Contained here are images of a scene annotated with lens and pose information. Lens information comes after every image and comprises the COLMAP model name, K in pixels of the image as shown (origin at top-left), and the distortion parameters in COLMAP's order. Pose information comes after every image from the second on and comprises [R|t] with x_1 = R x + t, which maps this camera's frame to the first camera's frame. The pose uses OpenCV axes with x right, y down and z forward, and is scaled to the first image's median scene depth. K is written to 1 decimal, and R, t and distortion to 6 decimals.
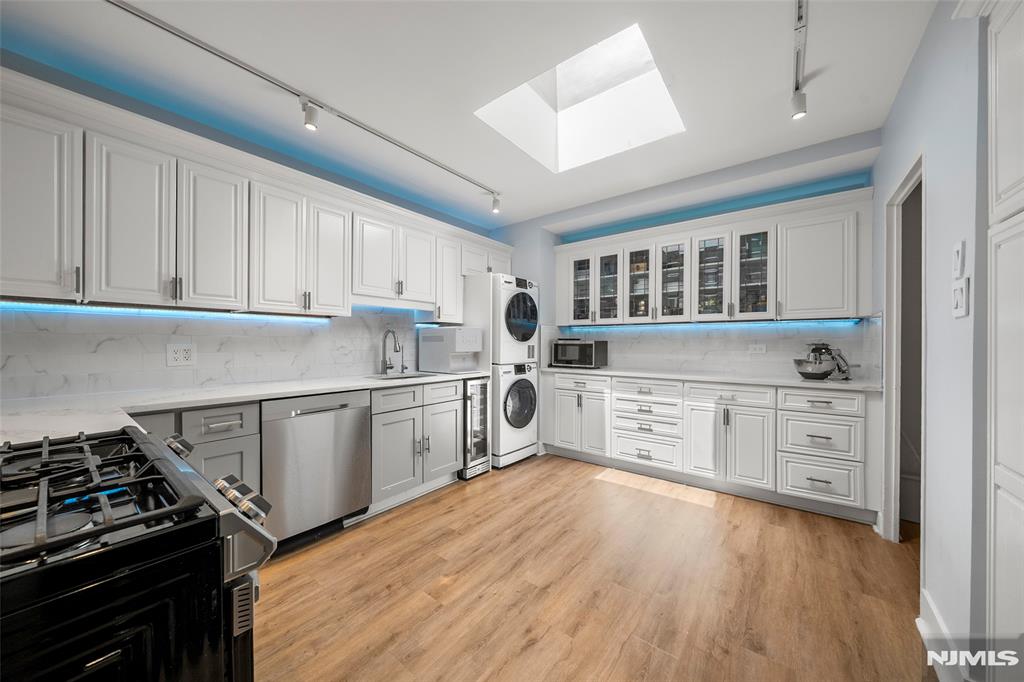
lens RADIAL K [[351.0, 0, 512.0], [0, 351.0, 341.0], [0, 0, 1]] dist [0.000080, -0.000088]
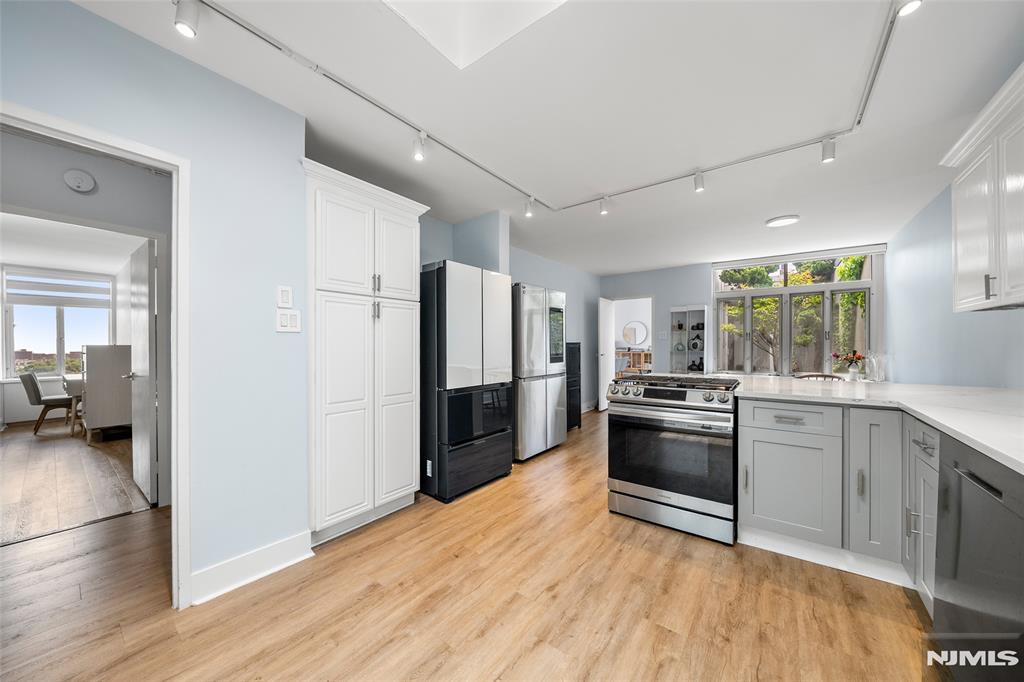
lens RADIAL K [[351.0, 0, 512.0], [0, 351.0, 341.0], [0, 0, 1]] dist [0.000080, -0.000088]
pose [[-0.999864, -0.004947, -0.015761, 0.095606], [-0.004680, 0.999846, -0.016894, 0.003099], [0.015842, -0.016818, -0.999733, 0.994978]]
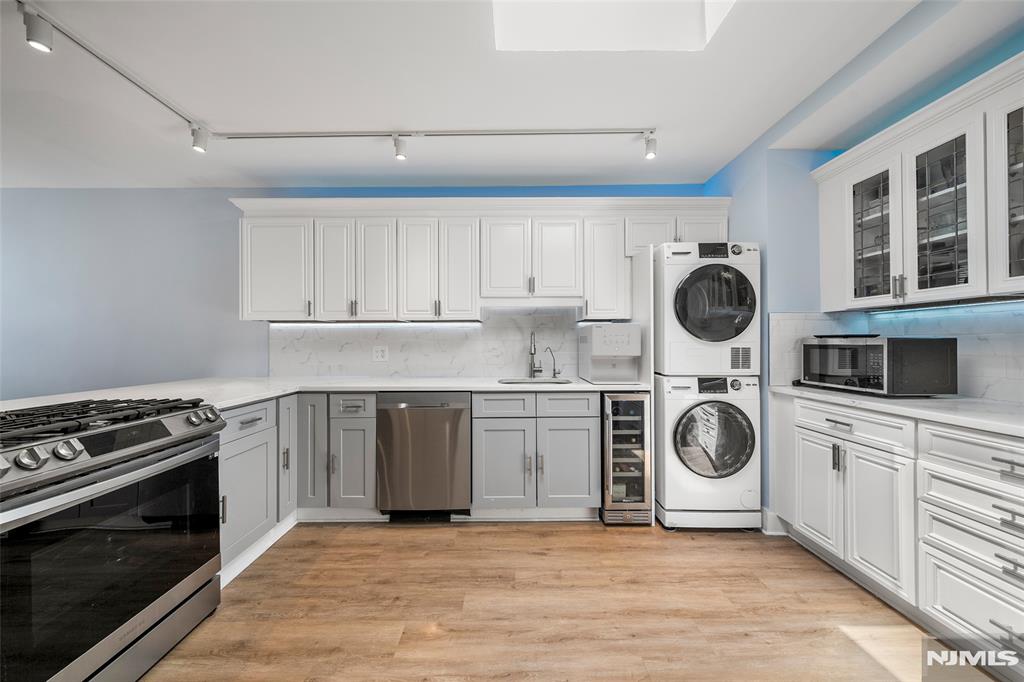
lens RADIAL K [[347.8, 0, 514.1], [0, 347.8, 339.5], [0, 0, 1]] dist [-0.001289, -0.000171]
pose [[0.618986, -0.016277, -0.785233, 0.328050], [0.009155, 0.999867, -0.013510, 0.003134], [0.785348, 0.001174, 0.619053, 0.358061]]
